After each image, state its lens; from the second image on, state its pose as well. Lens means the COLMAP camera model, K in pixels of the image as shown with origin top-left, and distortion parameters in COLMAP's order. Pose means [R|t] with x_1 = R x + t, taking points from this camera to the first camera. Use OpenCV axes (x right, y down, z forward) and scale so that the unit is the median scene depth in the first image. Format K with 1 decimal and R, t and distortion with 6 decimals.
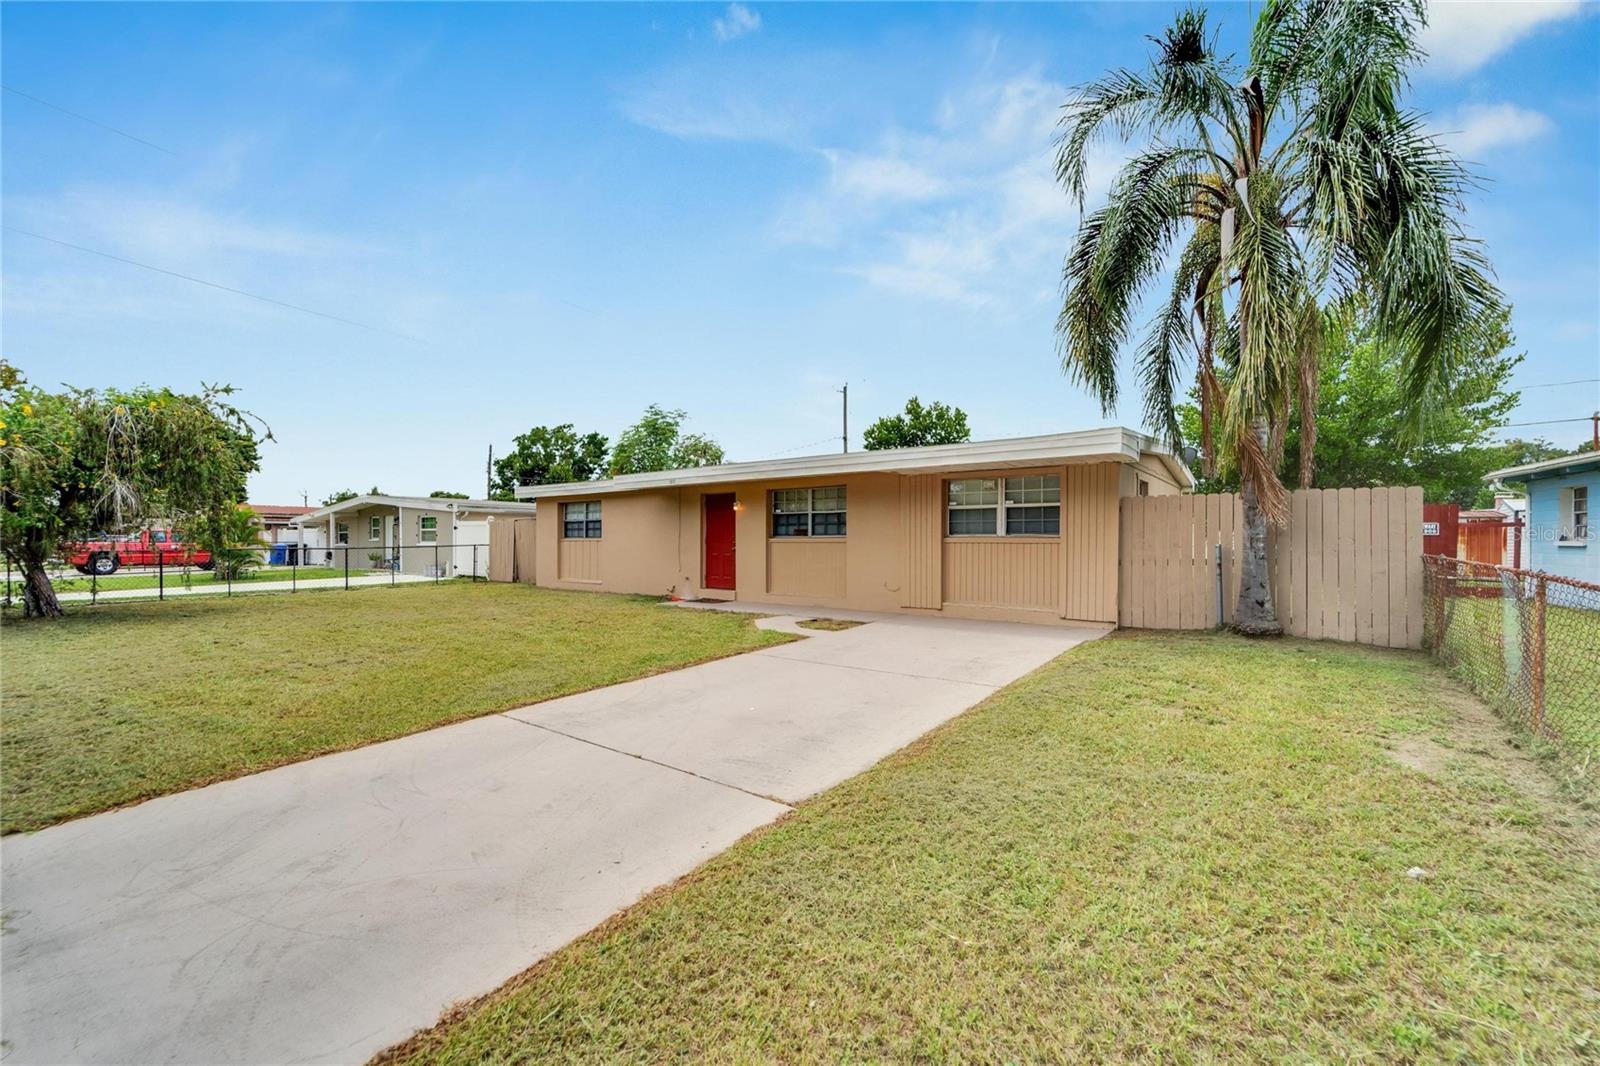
lens RADIAL K [[661.5, 0, 794.6], [0, 661.5, 518.7], [0, 0, 1]] dist [-0.003643, -0.000778]
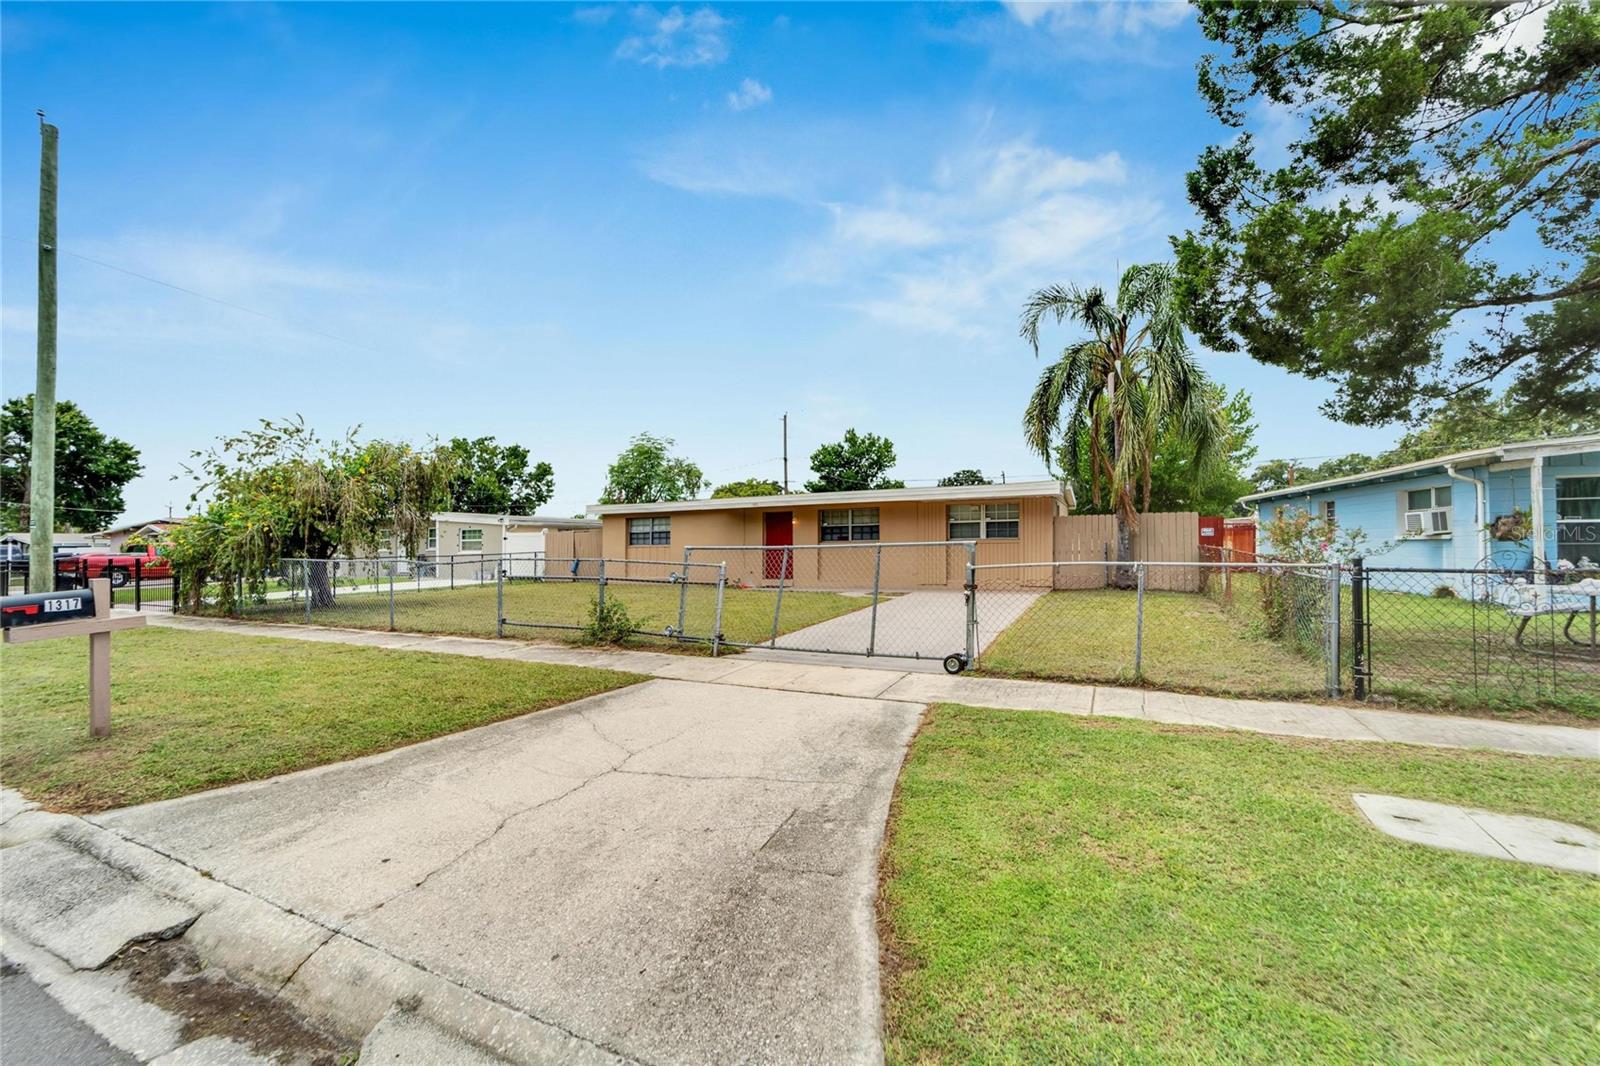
lens RADIAL K [[661.5, 0, 794.6], [0, 661.5, 518.7], [0, 0, 1]] dist [-0.003643, -0.000778]
pose [[0.981536, -0.005405, 0.191203, -0.349211], [0.007593, 0.999914, -0.010717, -0.007974], [-0.191129, 0.011971, 0.981492, -0.403109]]
